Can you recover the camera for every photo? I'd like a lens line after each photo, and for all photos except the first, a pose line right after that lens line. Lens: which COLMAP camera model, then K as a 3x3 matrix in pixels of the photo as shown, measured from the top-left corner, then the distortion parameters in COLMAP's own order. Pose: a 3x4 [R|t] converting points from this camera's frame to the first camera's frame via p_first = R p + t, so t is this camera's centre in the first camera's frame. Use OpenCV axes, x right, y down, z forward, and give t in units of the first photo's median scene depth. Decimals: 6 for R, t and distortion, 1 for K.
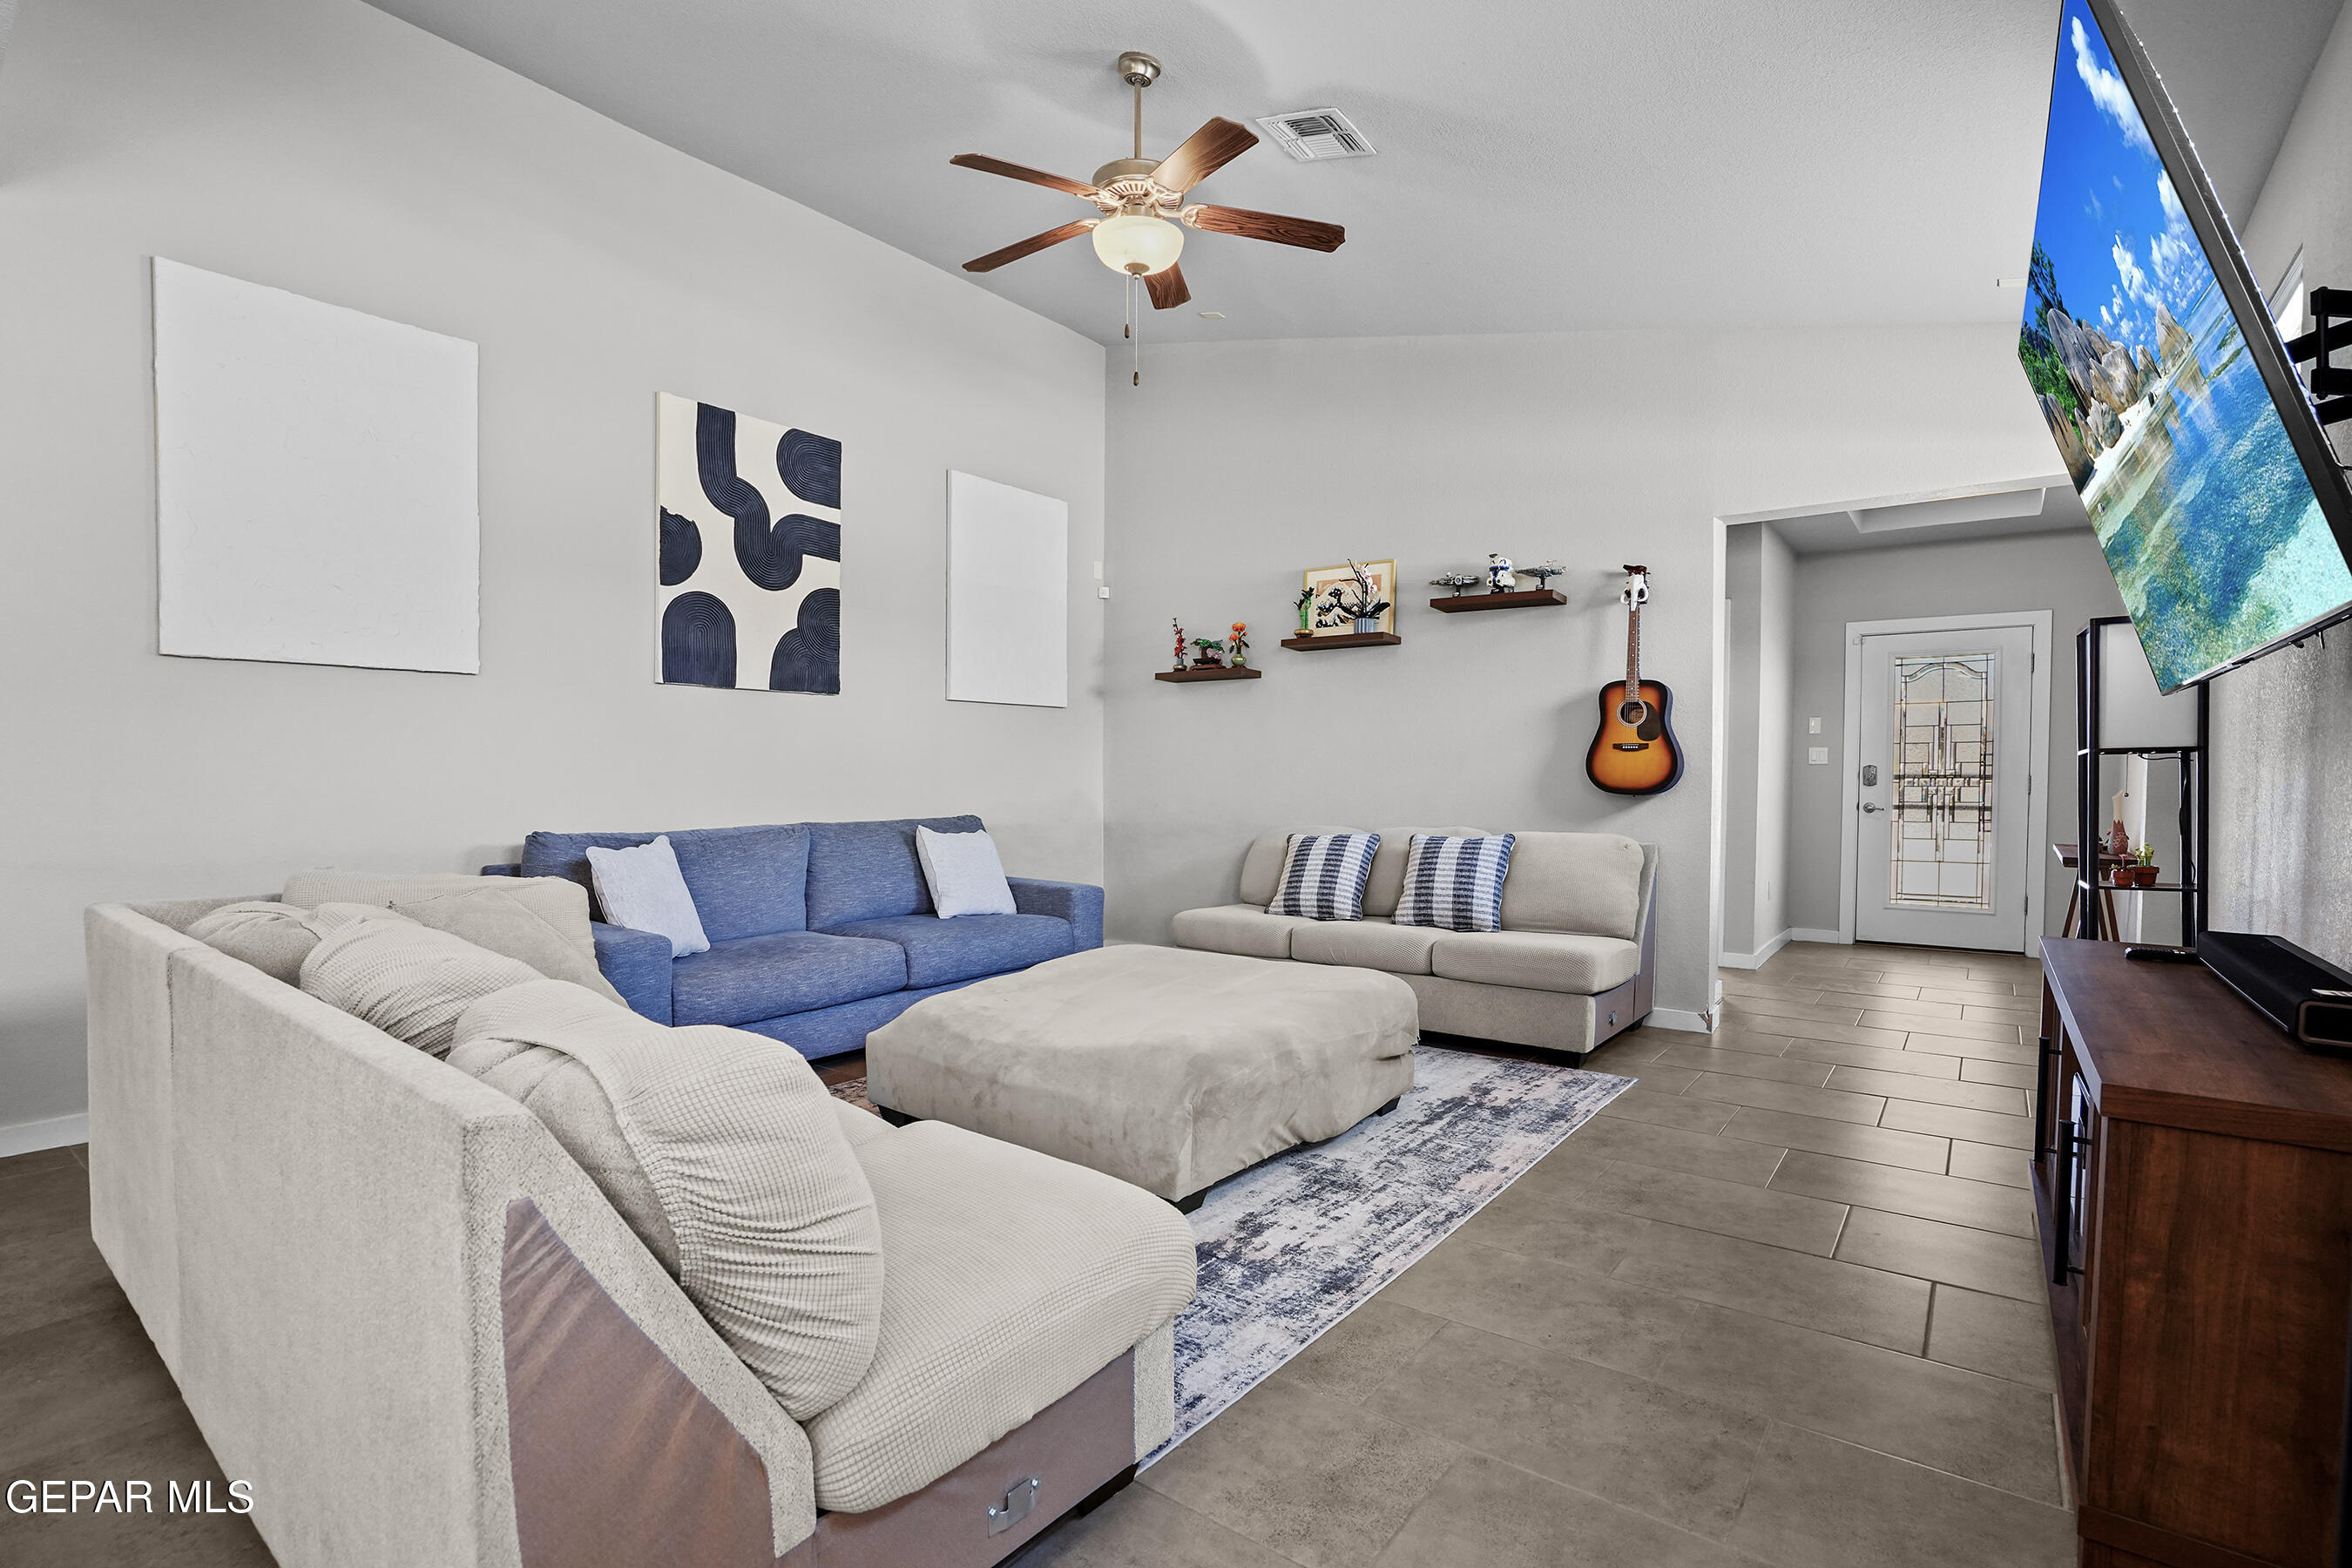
lens RADIAL K [[1092.7, 0, 1155.3], [0, 1092.7, 826.7], [0, 0, 1]] dist [-0.055923, 0.018440]
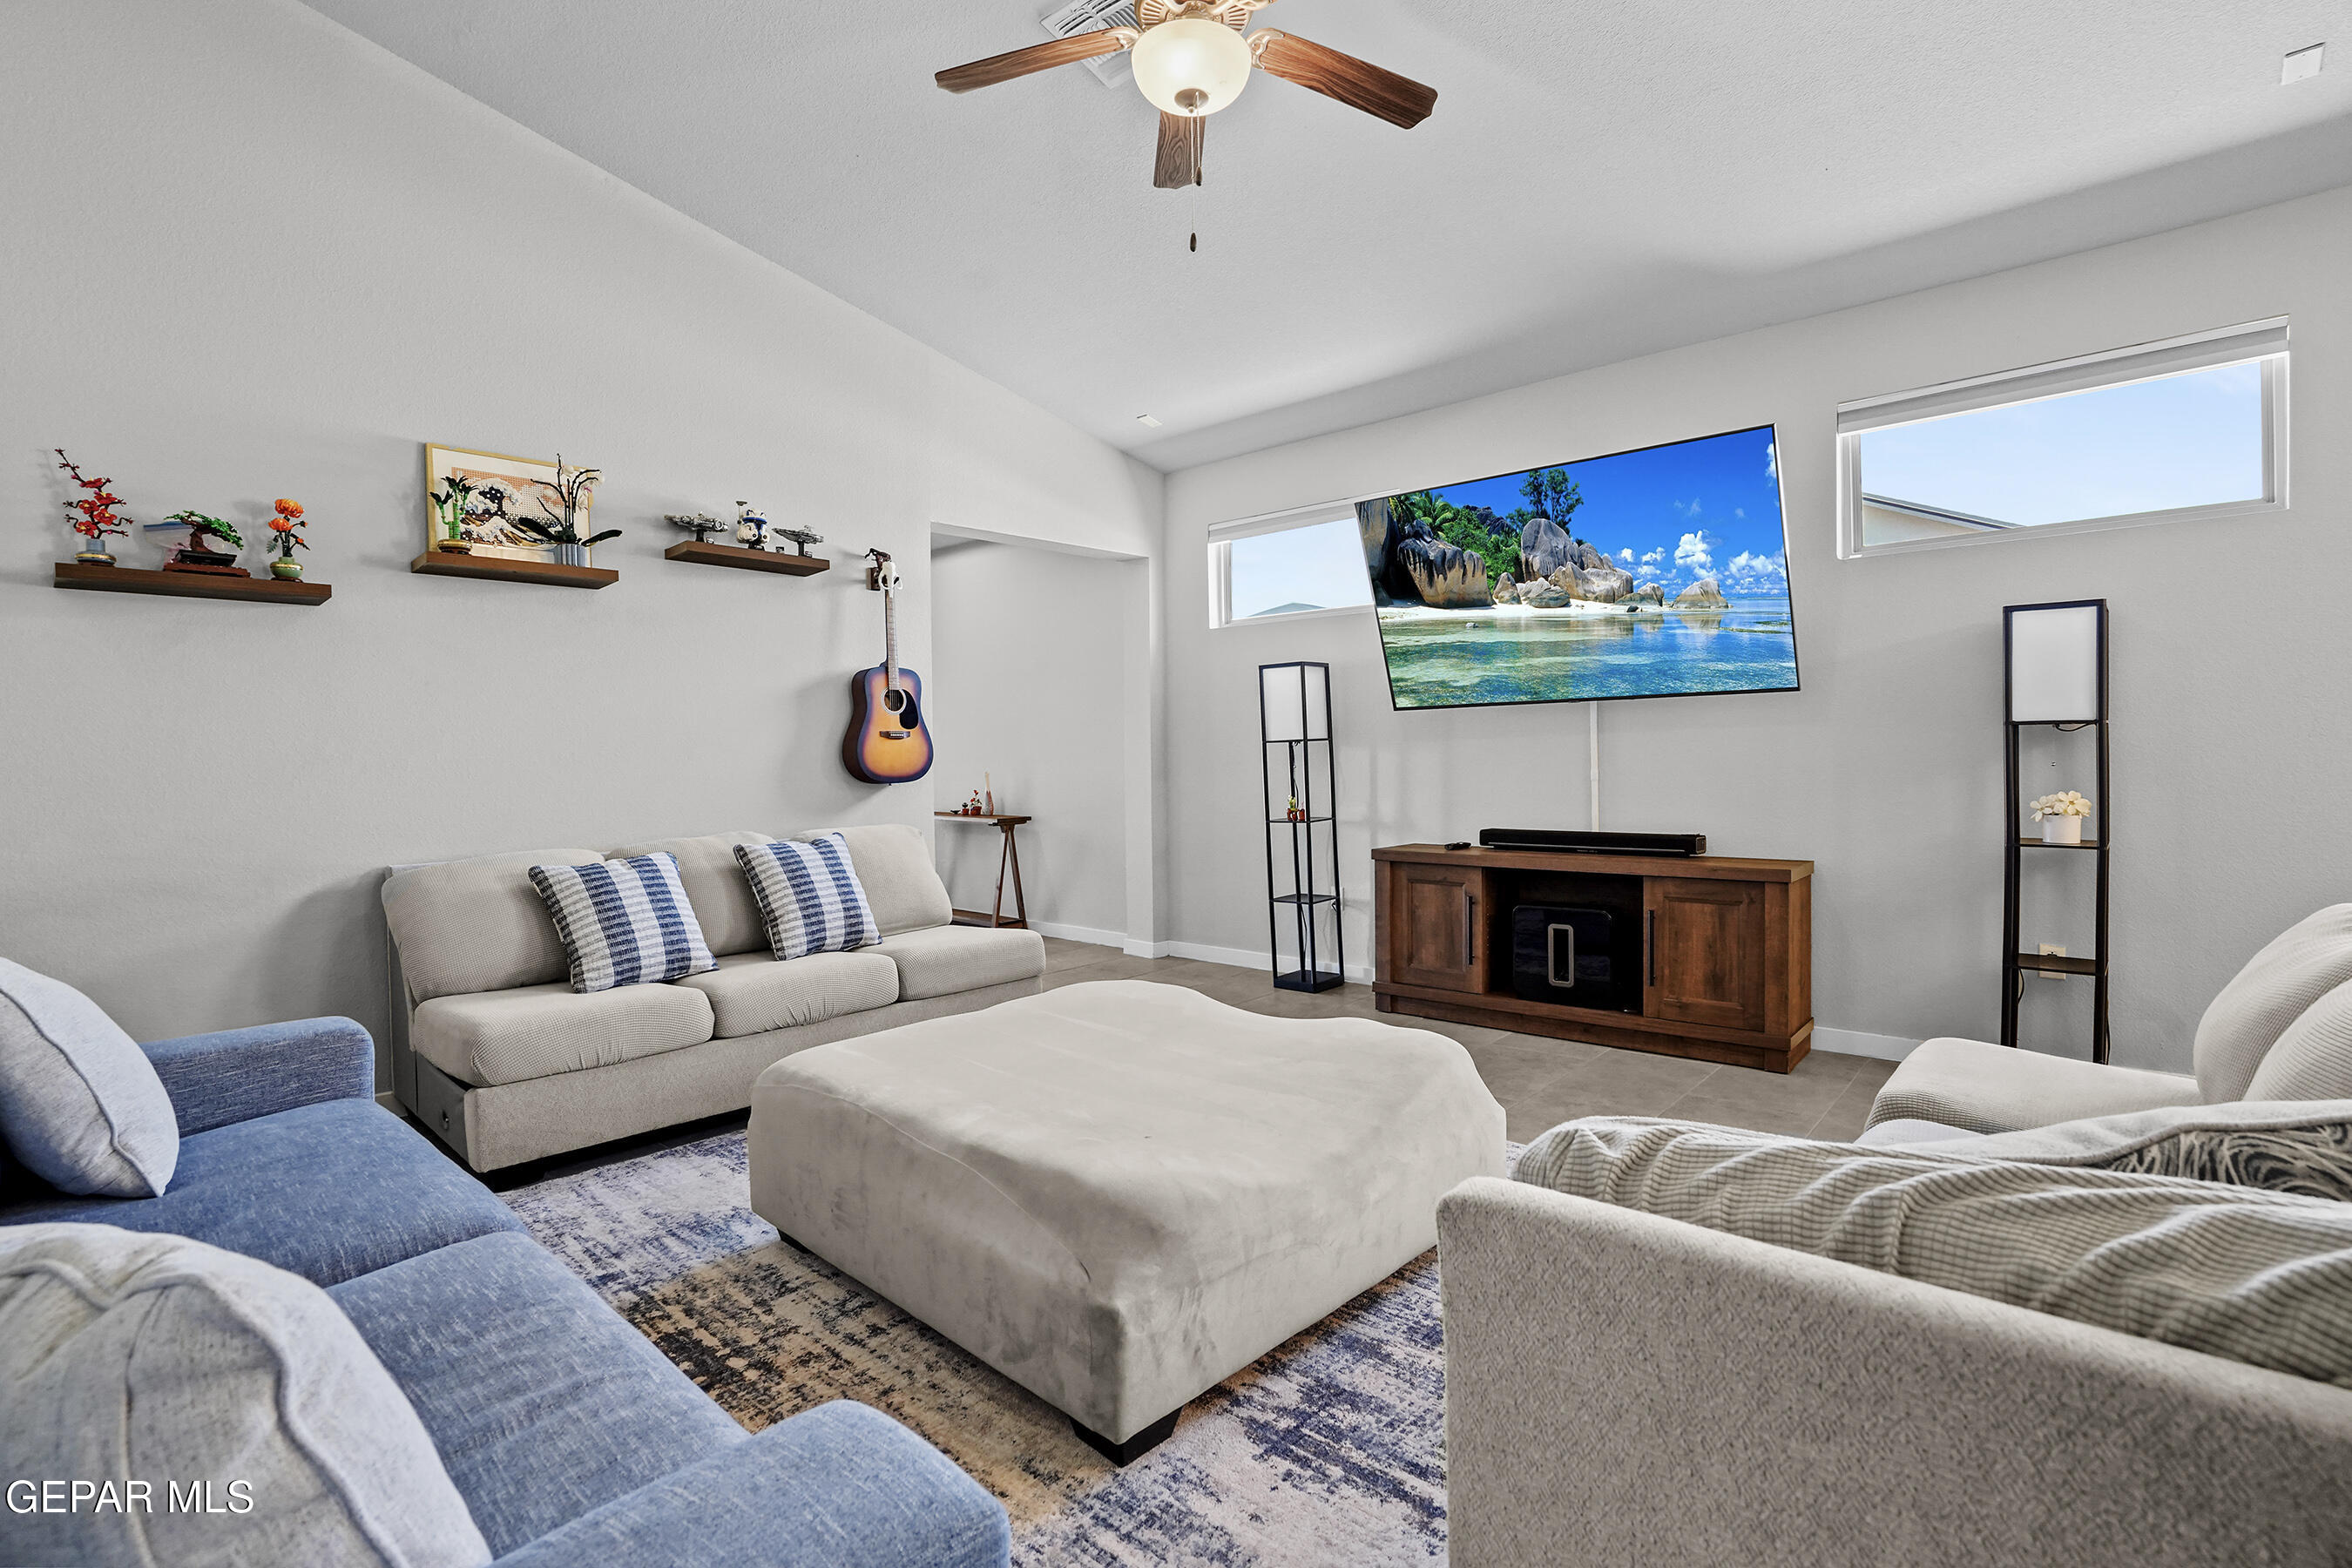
lens RADIAL K [[1092.7, 0, 1188.2], [0, 1092.7, 772.0], [0, 0, 1]] dist [-0.055923, 0.018440]
pose [[0.050439, -0.019894, 0.998529, -0.546156], [0.072764, 0.997218, 0.016193, -0.036263], [-0.996073, 0.071841, 0.051746, 0.687840]]
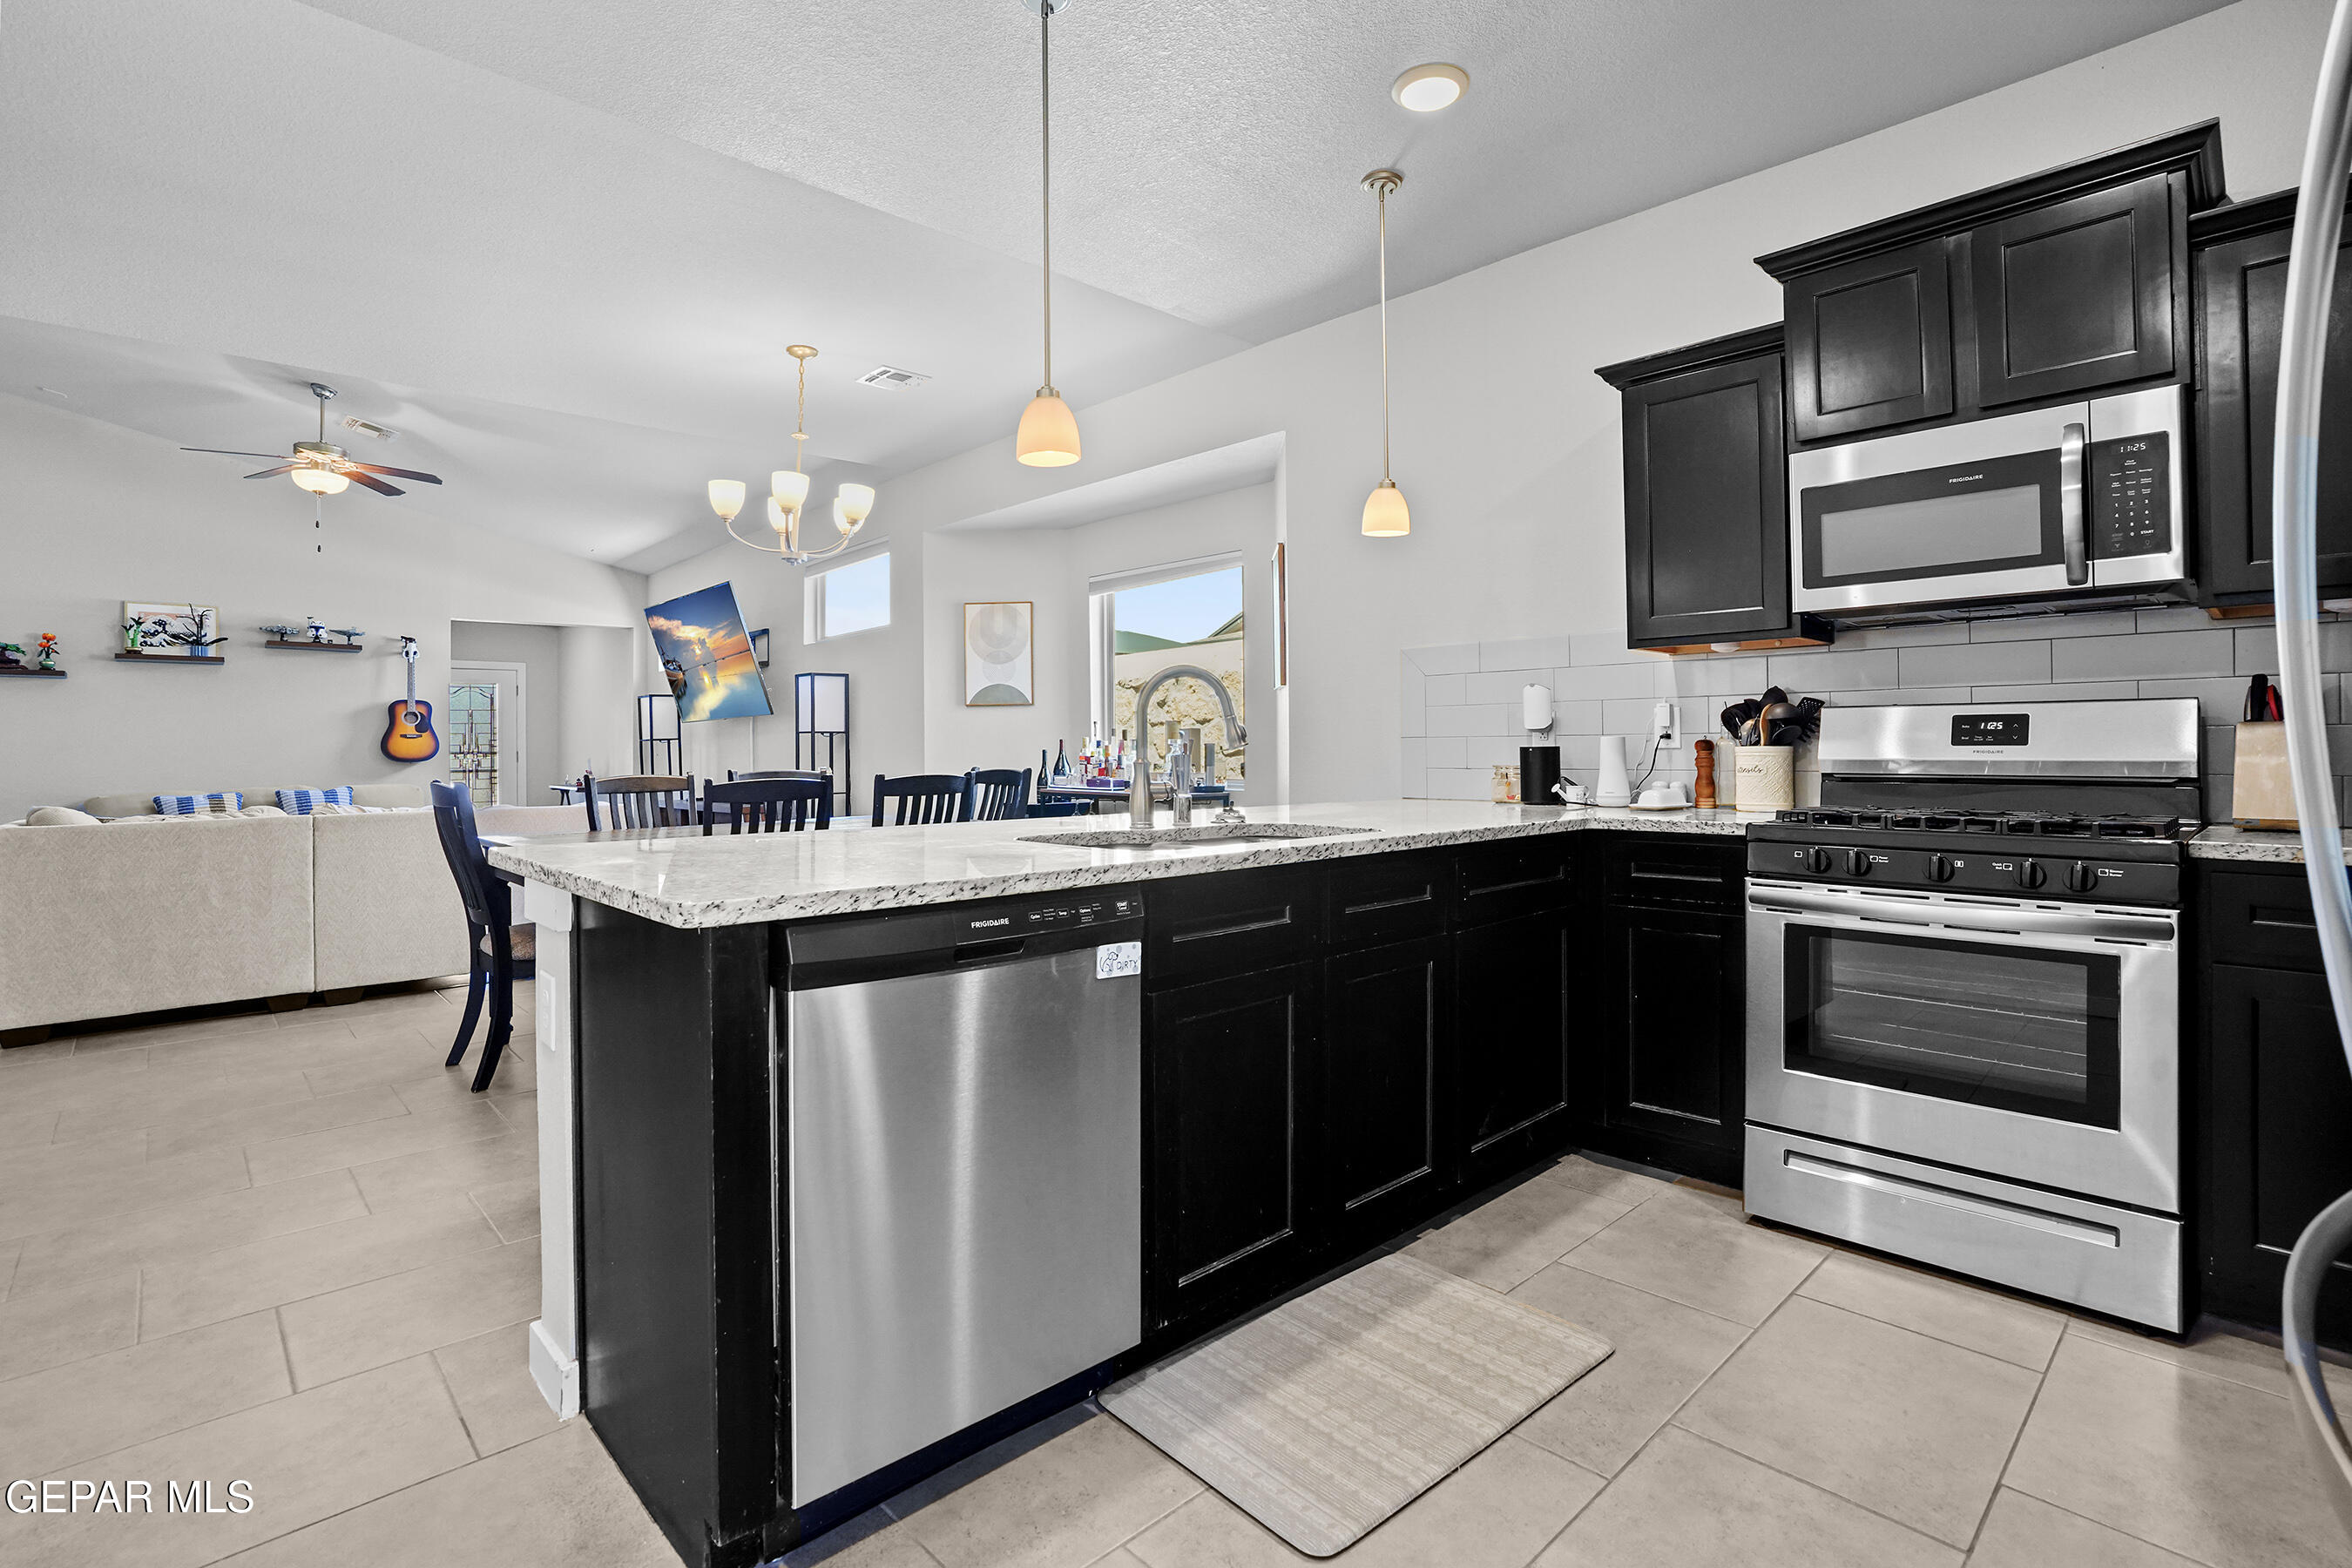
lens RADIAL K [[1092.7, 0, 1174.2], [0, 1092.7, 736.1], [0, 0, 1]] dist [-0.055923, 0.018440]
pose [[0.147231, 0.006948, 0.989078, -1.160934], [0.064219, 0.997798, -0.016568, 0.038911], [-0.987015, 0.065957, 0.146460, -0.540396]]
